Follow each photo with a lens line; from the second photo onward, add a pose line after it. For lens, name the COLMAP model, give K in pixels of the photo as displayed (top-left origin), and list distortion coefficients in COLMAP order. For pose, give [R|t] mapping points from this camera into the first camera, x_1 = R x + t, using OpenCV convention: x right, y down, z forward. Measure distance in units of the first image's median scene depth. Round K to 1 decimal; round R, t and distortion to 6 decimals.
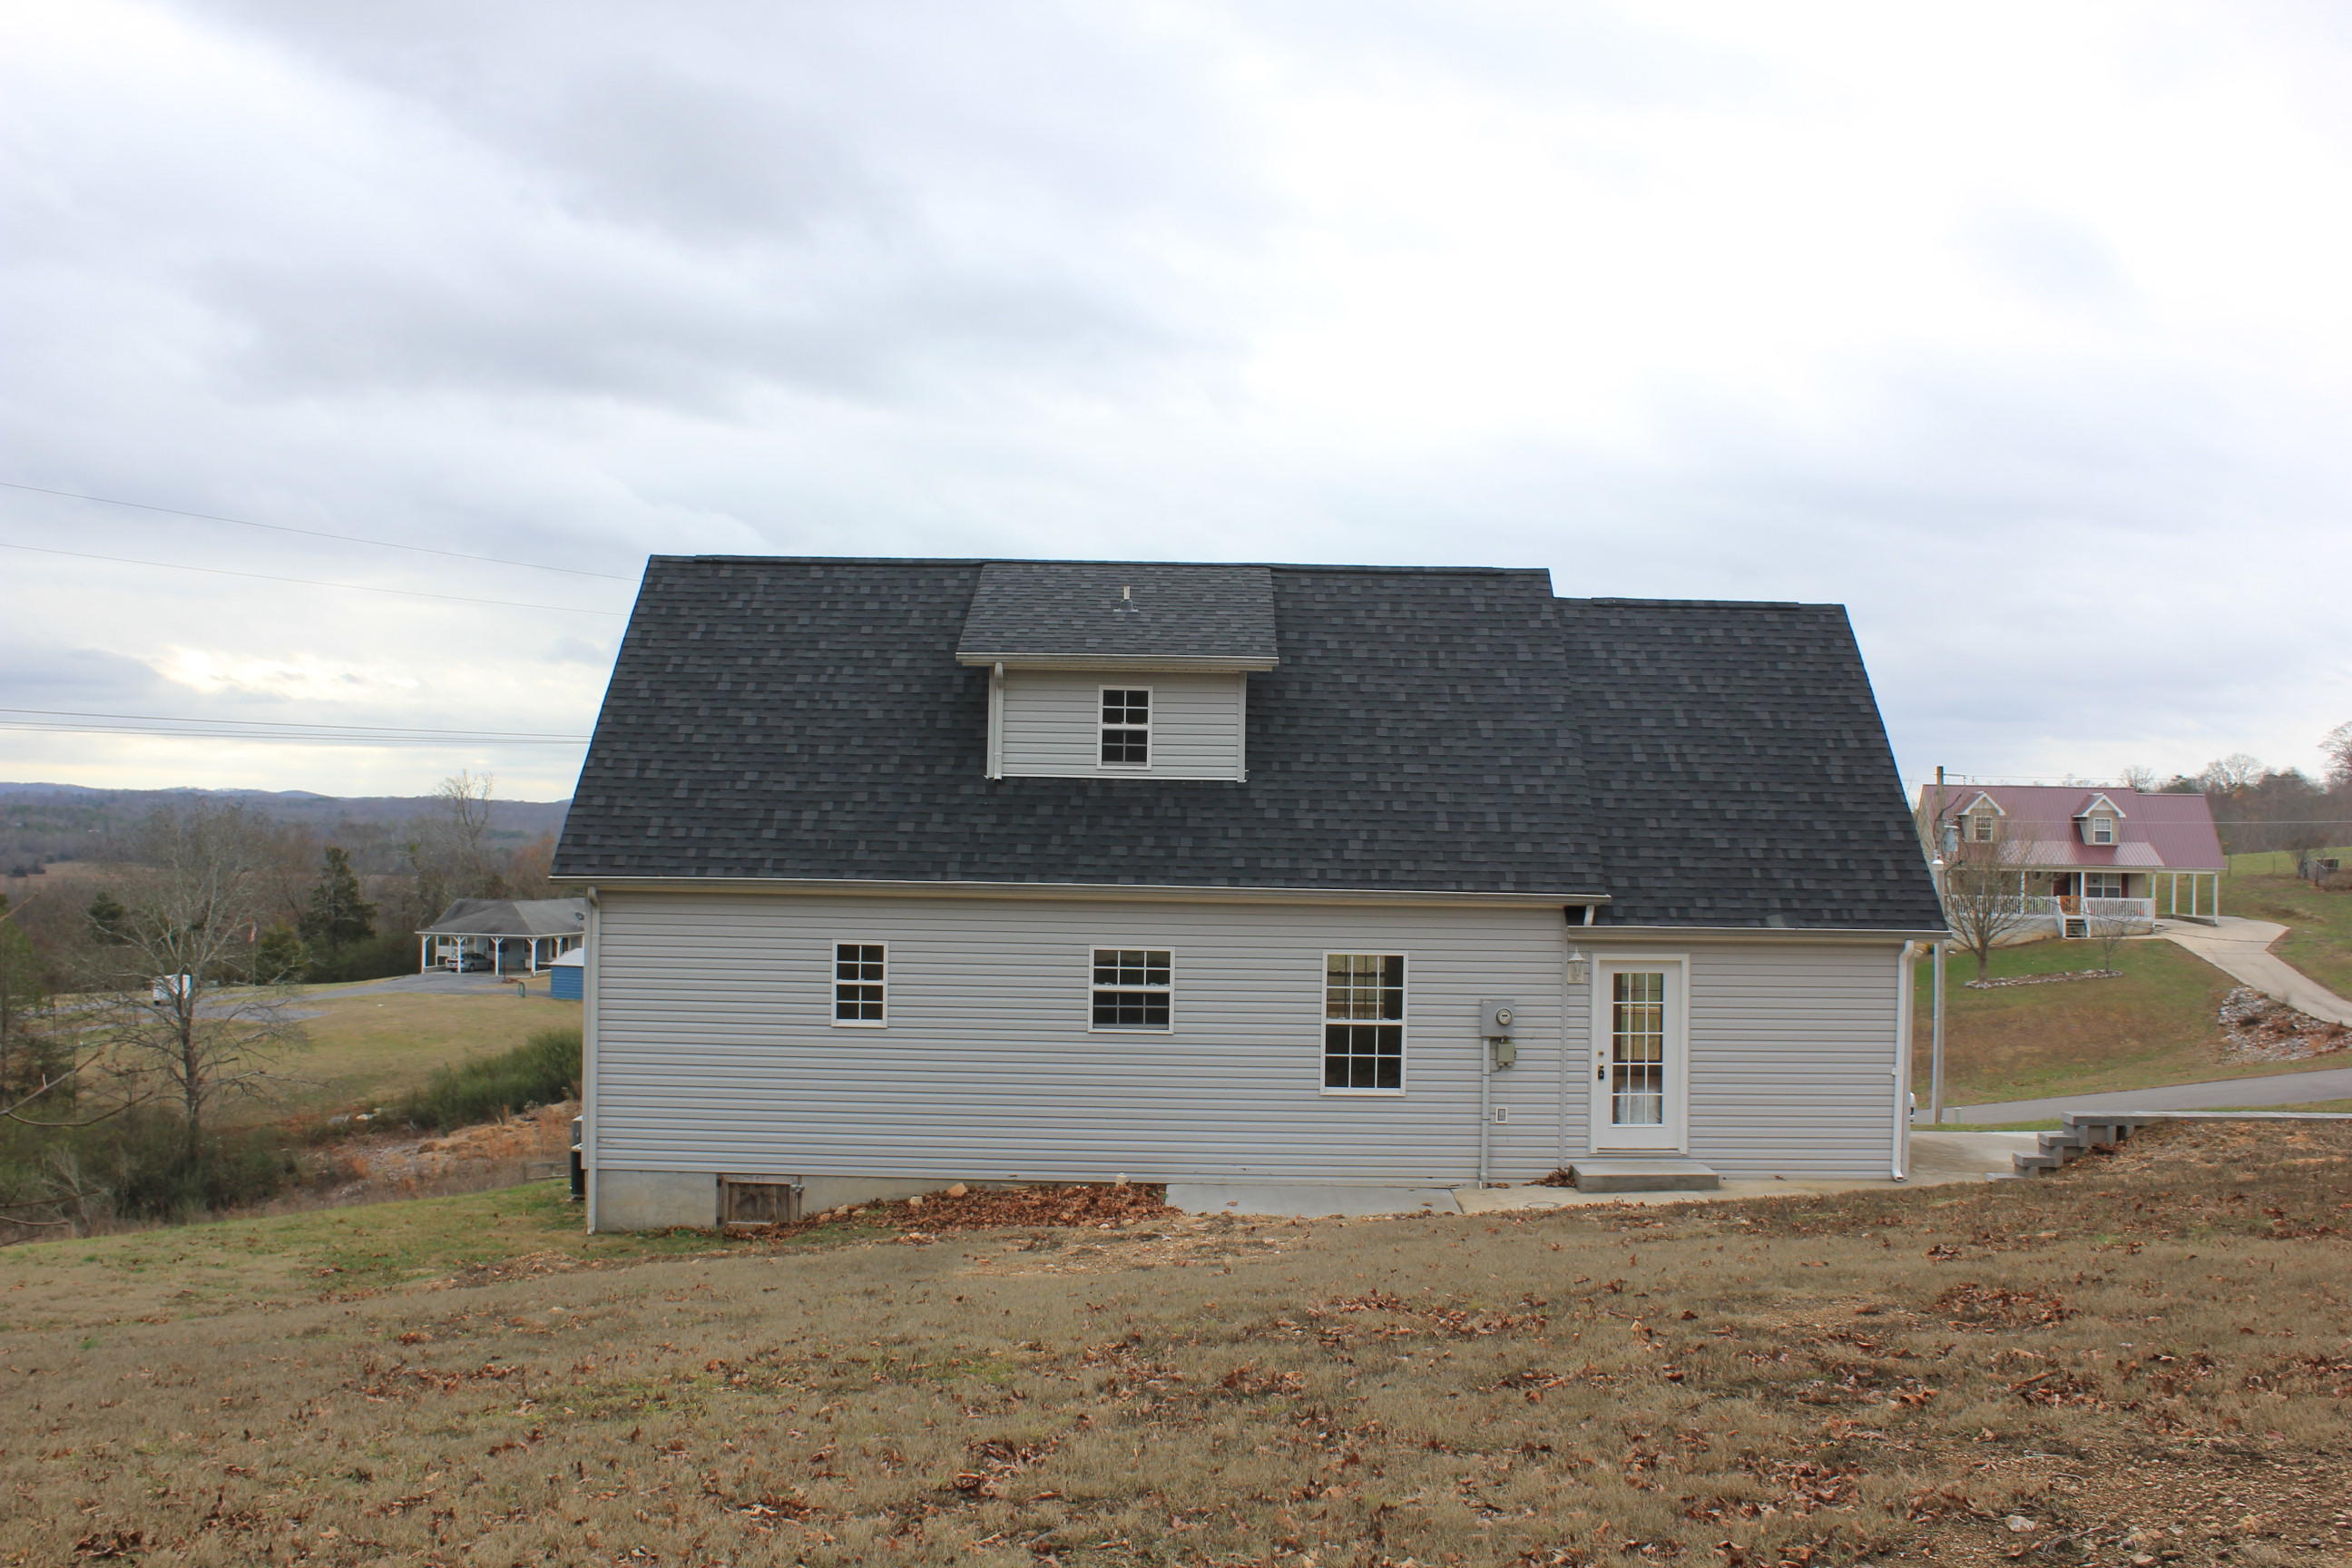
lens RADIAL K [[2181.4, 0, 1176.5], [0, 2181.4, 787.9], [0, 0, 1]] dist [-0.003211, 0.000000]
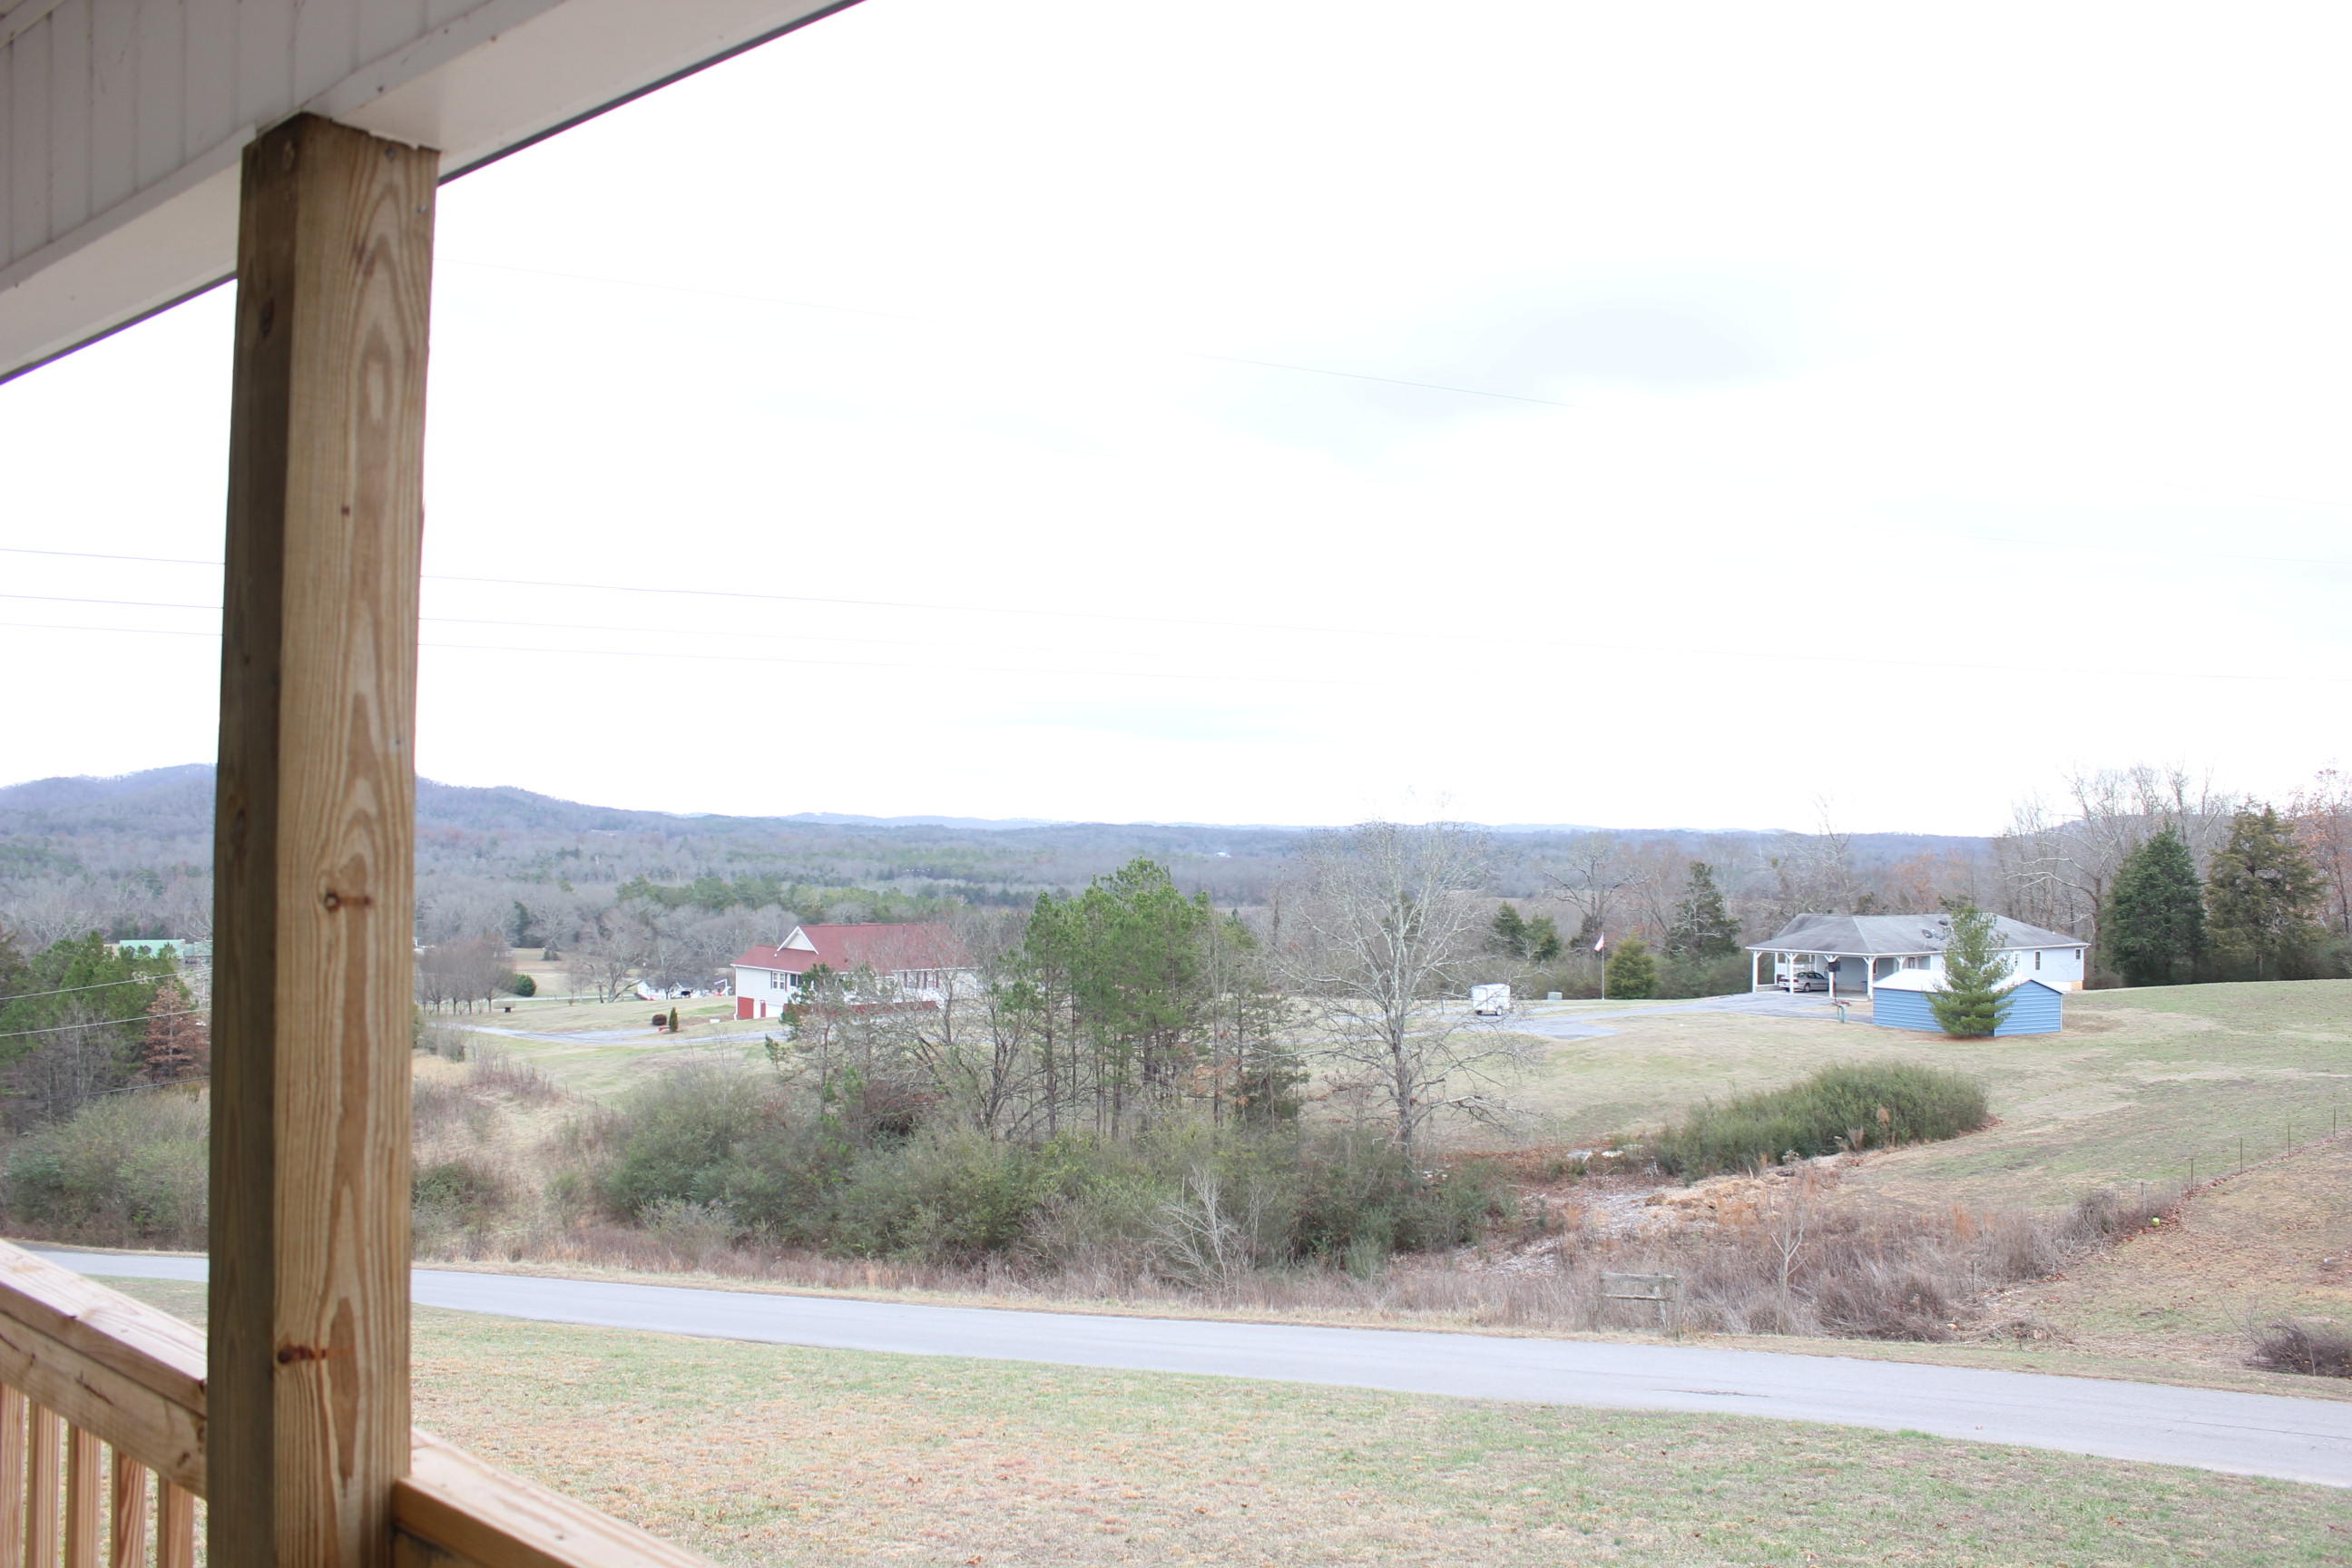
lens RADIAL K [[2012.3, 0, 1174.8], [0, 2012.3, 784.4], [0, 0, 1]] dist [-0.109746, 0.091355]
pose [[0.775739, -0.027698, -0.630446, -0.003212], [0.014614, 0.999557, -0.025932, 0.020651], [0.630885, 0.010903, 0.775800, 0.253937]]
